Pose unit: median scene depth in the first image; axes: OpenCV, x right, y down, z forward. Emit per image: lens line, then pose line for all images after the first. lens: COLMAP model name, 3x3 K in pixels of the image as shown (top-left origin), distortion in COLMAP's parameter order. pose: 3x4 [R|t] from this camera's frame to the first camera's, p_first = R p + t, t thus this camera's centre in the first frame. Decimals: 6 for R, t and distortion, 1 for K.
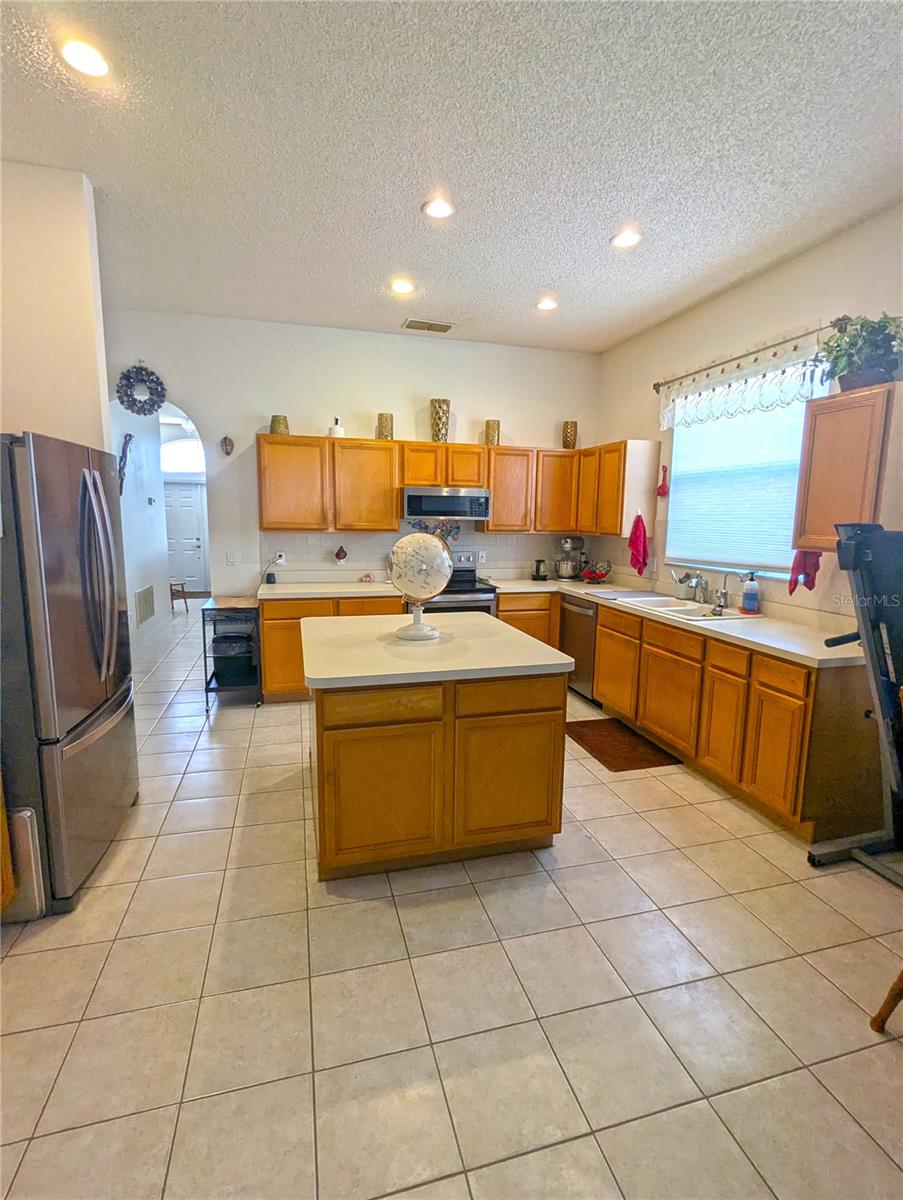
lens RADIAL K [[565.5, 0, 444.8], [0, 565.5, 599.3], [0, 0, 1]] dist [-0.001837, 0.001589]
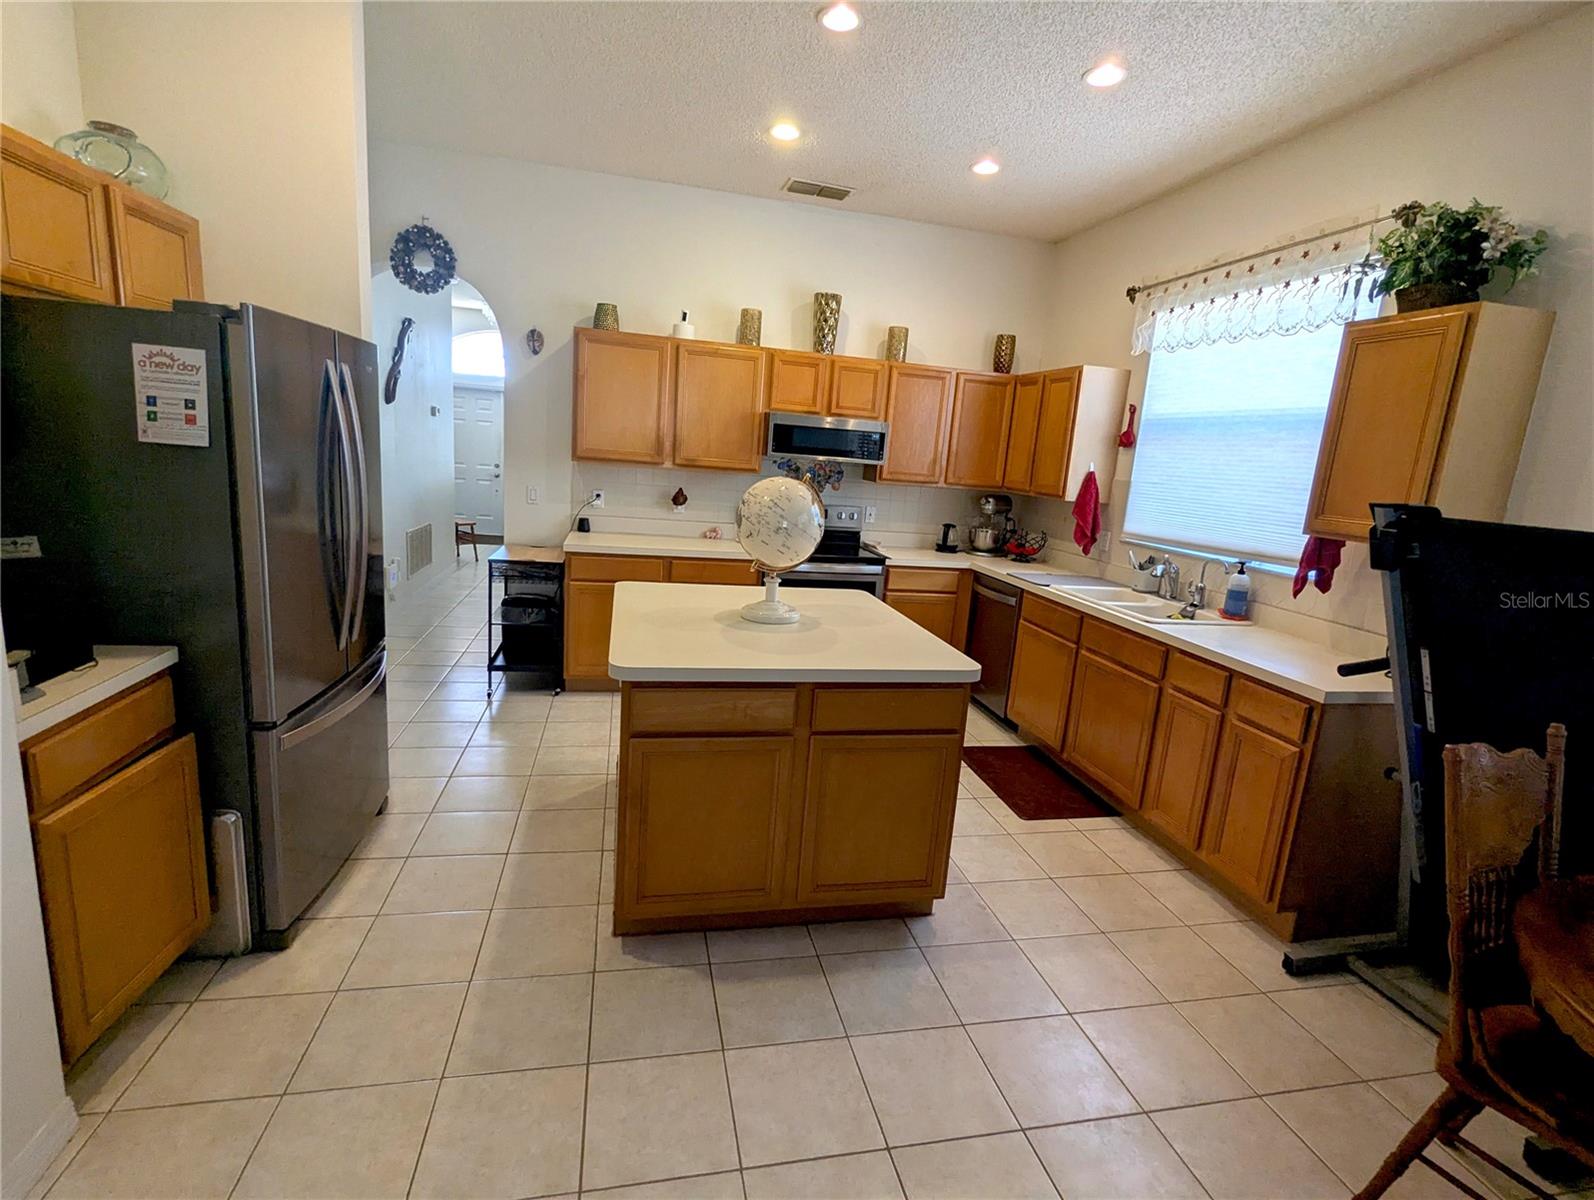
lens RADIAL K [[751.2, 0, 791.5], [0, 751.2, 598.8], [0, 0, 1]] dist [-0.001837, 0.001589]
pose [[0.996757, 0.070680, -0.038455, 0.014861], [-0.068925, 0.996597, 0.045205, -0.005389], [0.041520, -0.042408, 0.998237, 0.027235]]
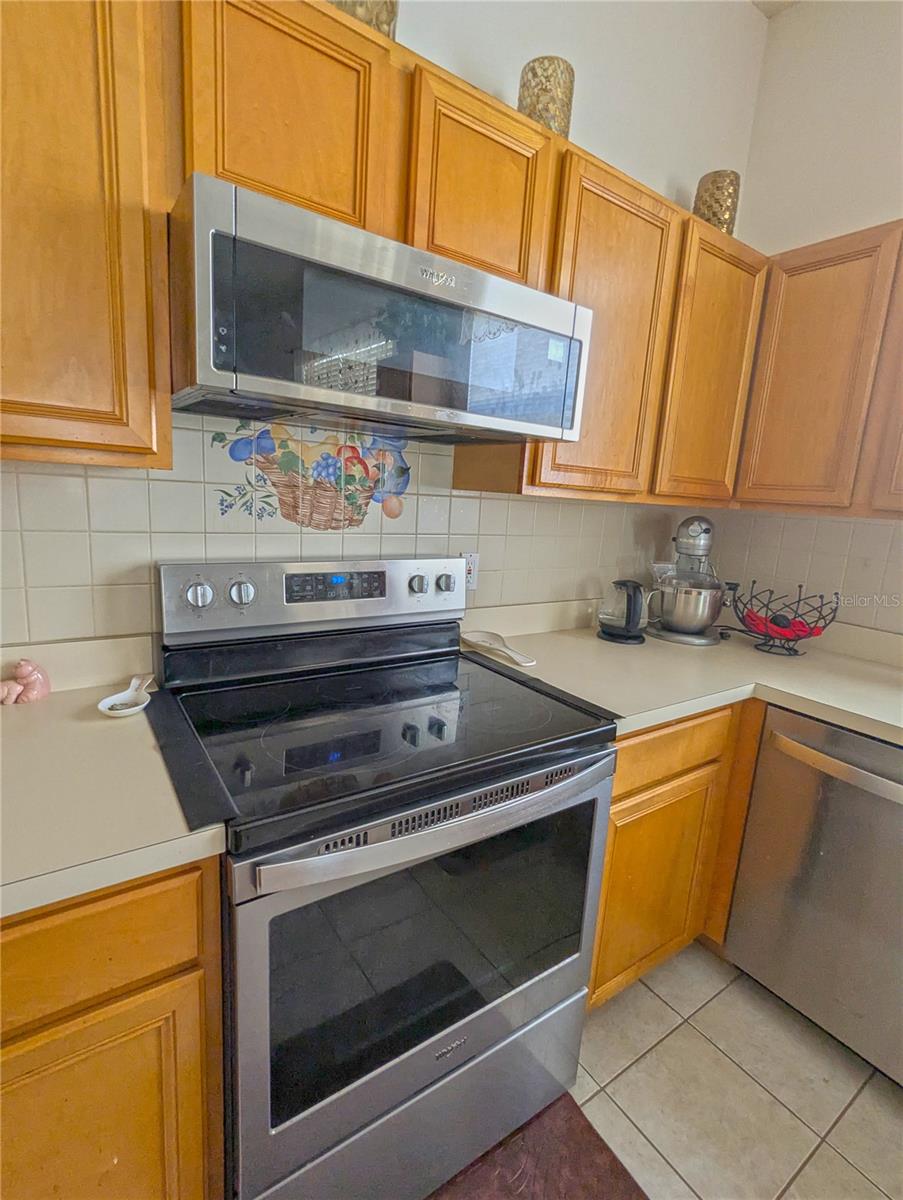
lens RADIAL K [[565.5, 0, 449.4], [0, 565.5, 595.1], [0, 0, 1]] dist [-0.001837, 0.001589]
pose [[0.940550, -0.014378, 0.339350, -0.084724], [-0.001031, 0.998978, 0.045184, -0.126821], [-0.339653, -0.042848, 0.939574, 1.175654]]
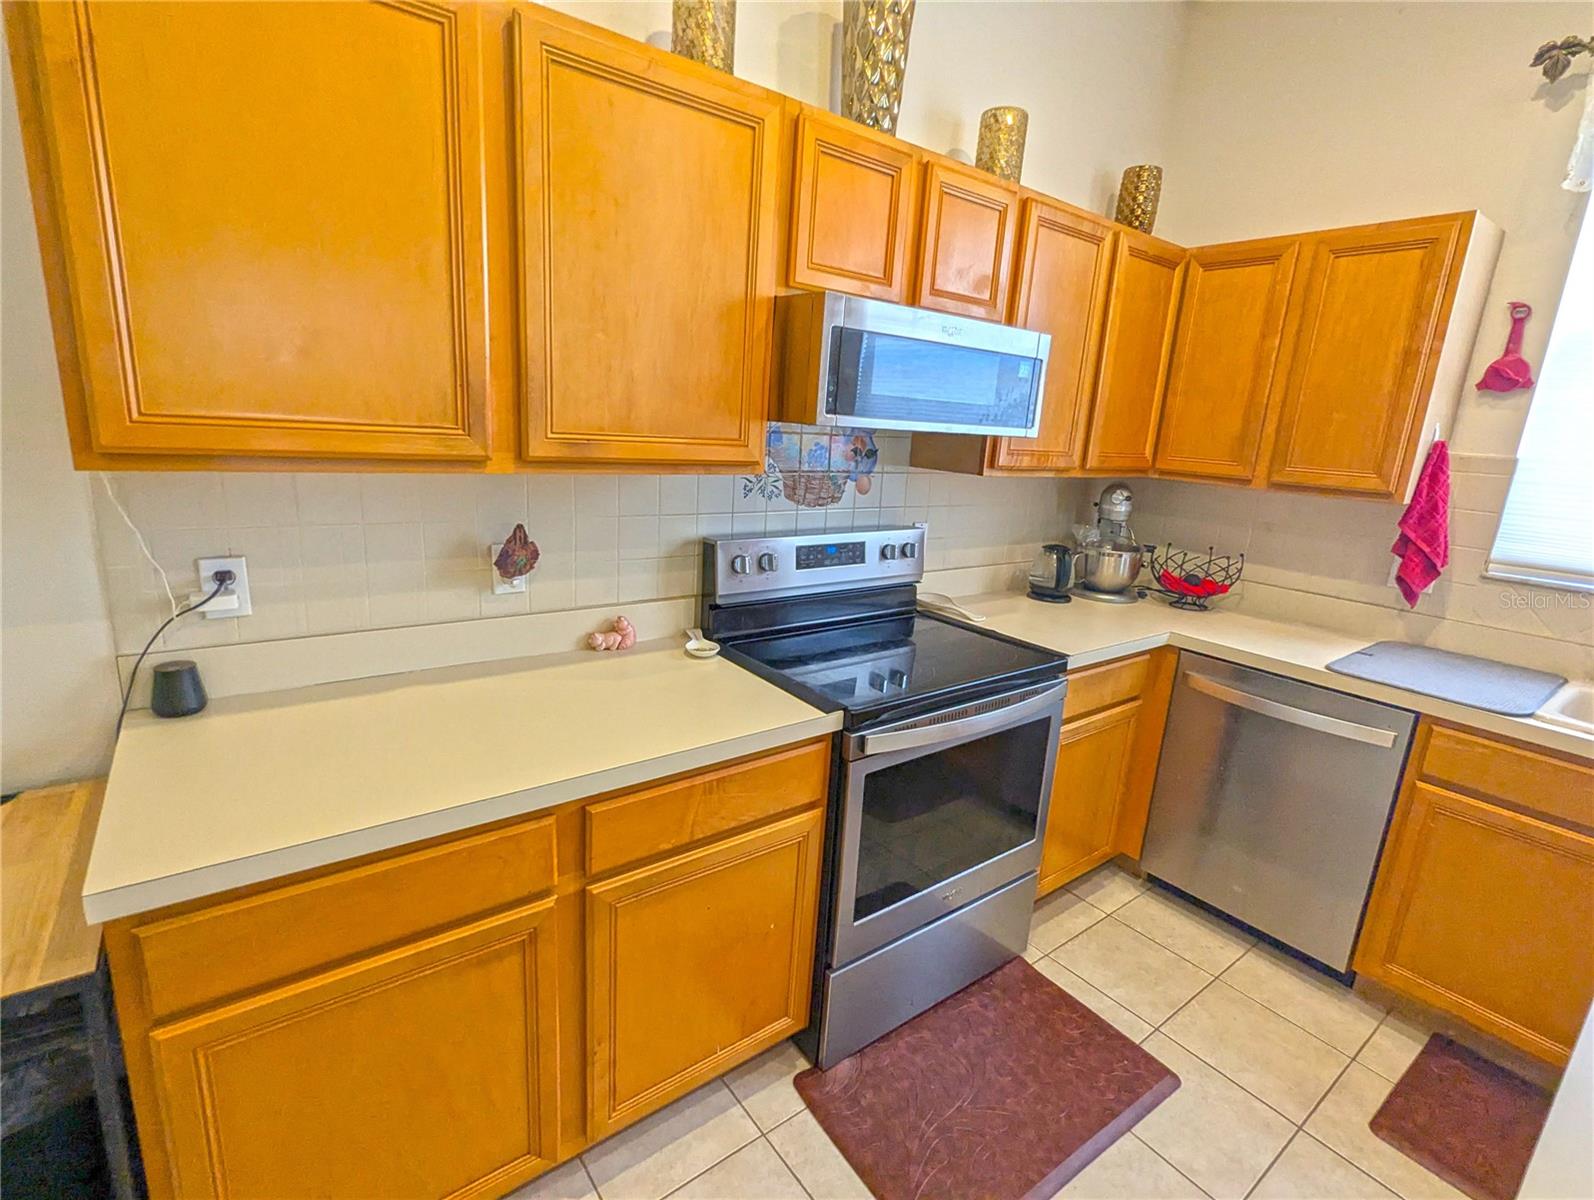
lens RADIAL K [[751.2, 0, 795.6], [0, 751.2, 597.2], [0, 0, 1]] dist [-0.001837, 0.001589]
pose [[0.925004, -0.046946, 0.377046, -0.300960], [0.009847, 0.994966, 0.099725, -0.143781], [-0.379830, -0.088533, 0.920810, 0.994118]]
